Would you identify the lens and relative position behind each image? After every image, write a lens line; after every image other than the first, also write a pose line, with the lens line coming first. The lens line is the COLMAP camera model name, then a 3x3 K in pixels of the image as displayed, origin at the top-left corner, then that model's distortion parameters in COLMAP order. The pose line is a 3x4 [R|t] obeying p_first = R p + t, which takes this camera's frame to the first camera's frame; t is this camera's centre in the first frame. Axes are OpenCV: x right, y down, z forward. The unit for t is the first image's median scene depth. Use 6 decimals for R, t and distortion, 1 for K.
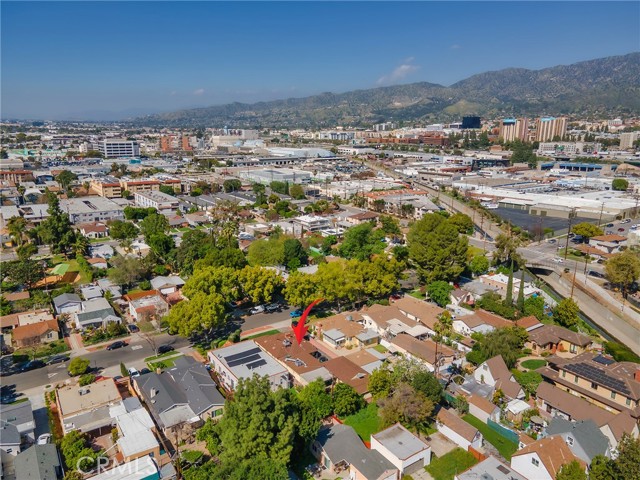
lens RADIAL K [[458.9, 0, 320.0], [0, 458.9, 240.0], [0, 0, 1]] dist [0.051092, 0.003283]
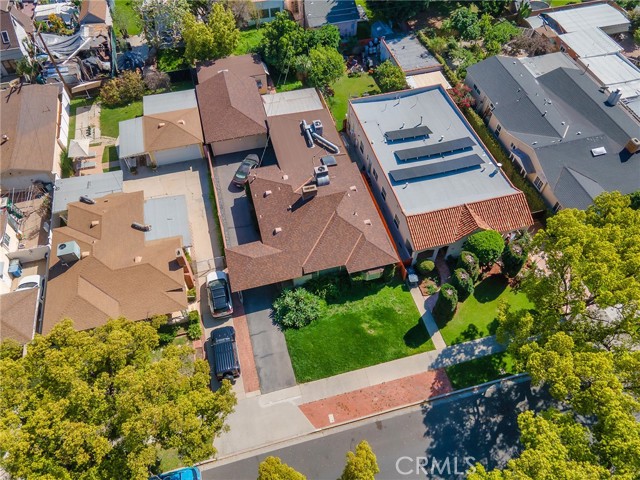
lens RADIAL K [[466.3, 0, 318.9], [0, 466.3, 233.1], [0, 0, 1]] dist [0.057950, 0.001619]
pose [[-0.934424, -0.285376, 0.213100, -0.176212], [0.078017, 0.419788, 0.904263, -0.117972], [-0.347512, 0.861591, -0.369996, 1.253674]]
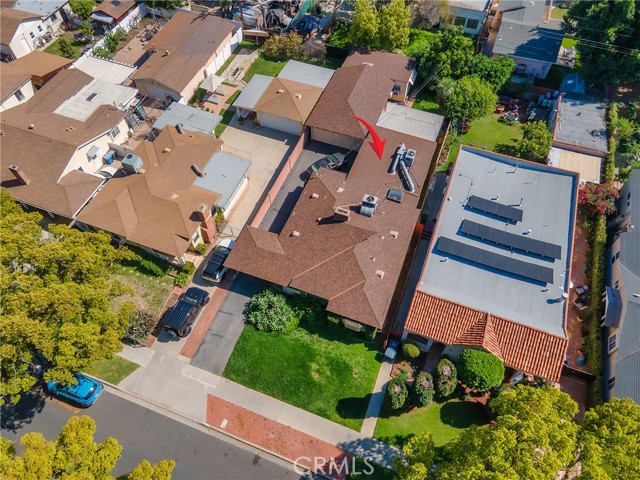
lens RADIAL K [[458.9, 0, 320.0], [0, 458.9, 240.0], [0, 0, 1]] dist [0.051092, 0.003283]
pose [[-0.550346, -0.694590, 0.463319, -0.249369], [0.189041, 0.436845, 0.879449, -0.095854], [-0.813255, 0.571587, -0.109110, 1.147802]]
